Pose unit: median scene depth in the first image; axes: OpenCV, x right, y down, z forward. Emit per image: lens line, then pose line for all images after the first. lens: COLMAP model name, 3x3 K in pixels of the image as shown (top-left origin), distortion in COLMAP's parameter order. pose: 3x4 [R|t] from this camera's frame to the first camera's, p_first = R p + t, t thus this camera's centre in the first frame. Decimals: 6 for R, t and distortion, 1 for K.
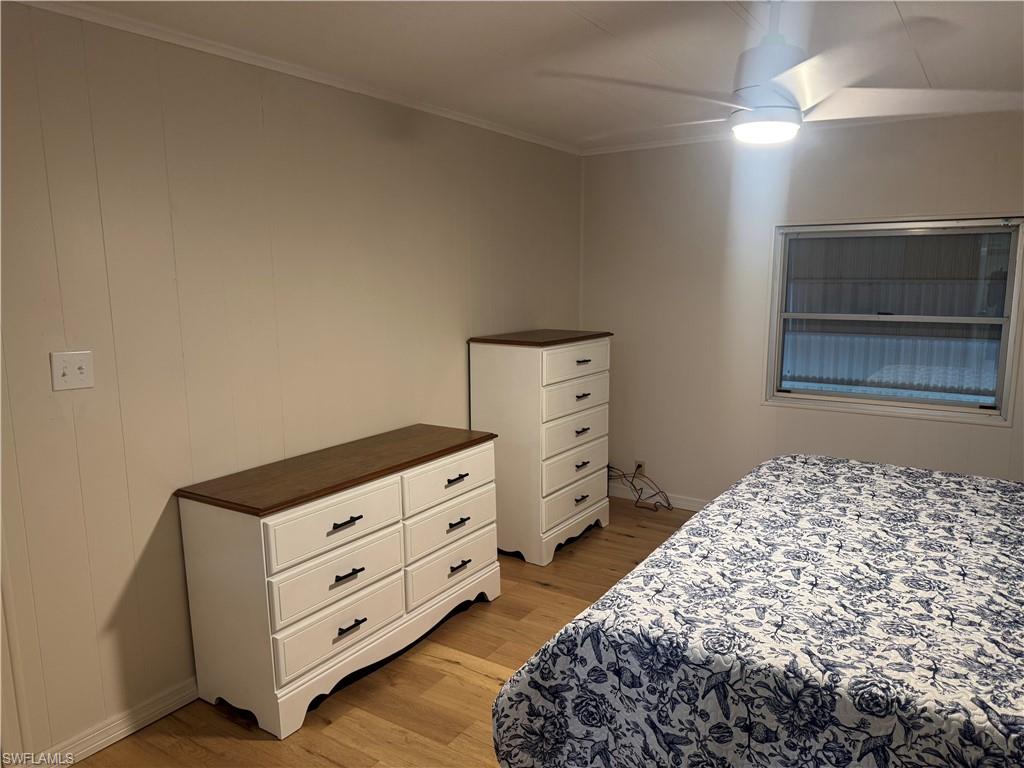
lens RADIAL K [[714.7, 0, 508.9], [0, 714.7, 382.5], [0, 0, 1]] dist [0.085171, -0.129291]
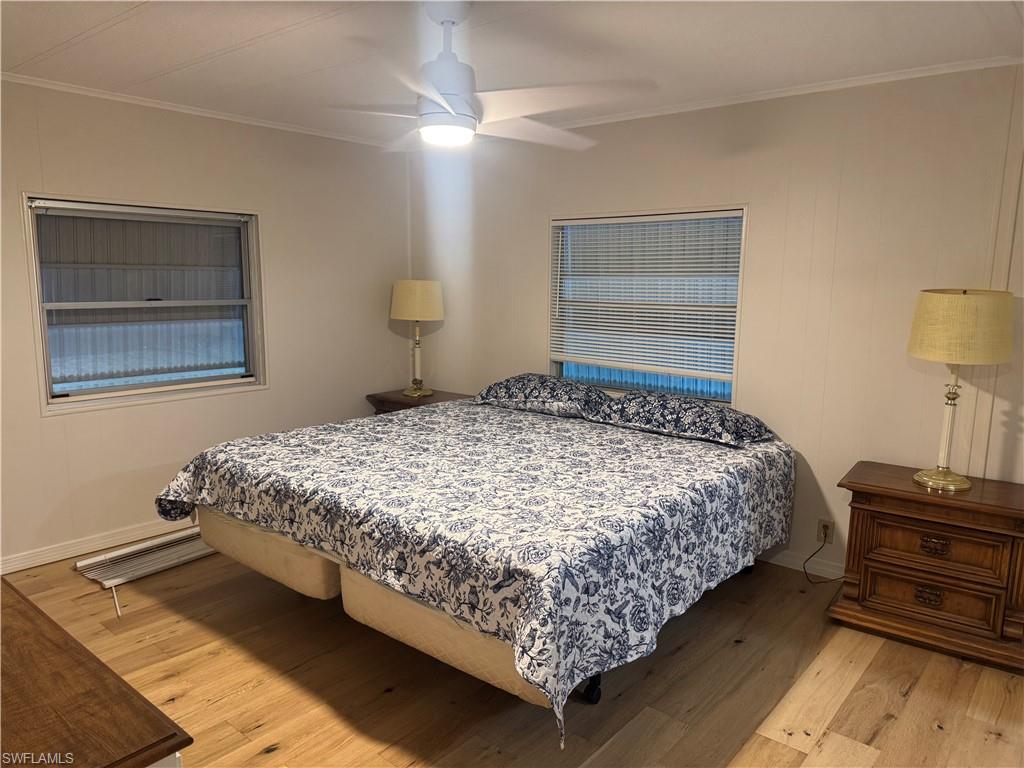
lens RADIAL K [[728.9, 0, 514.5], [0, 728.9, 356.5], [0, 0, 1]] dist [0.072937, -0.001639]
pose [[0.119854, -0.110178, 0.986659, -0.797802], [0.134837, 0.986421, 0.093772, -0.085924], [-0.983592, 0.121800, 0.133083, 0.710522]]
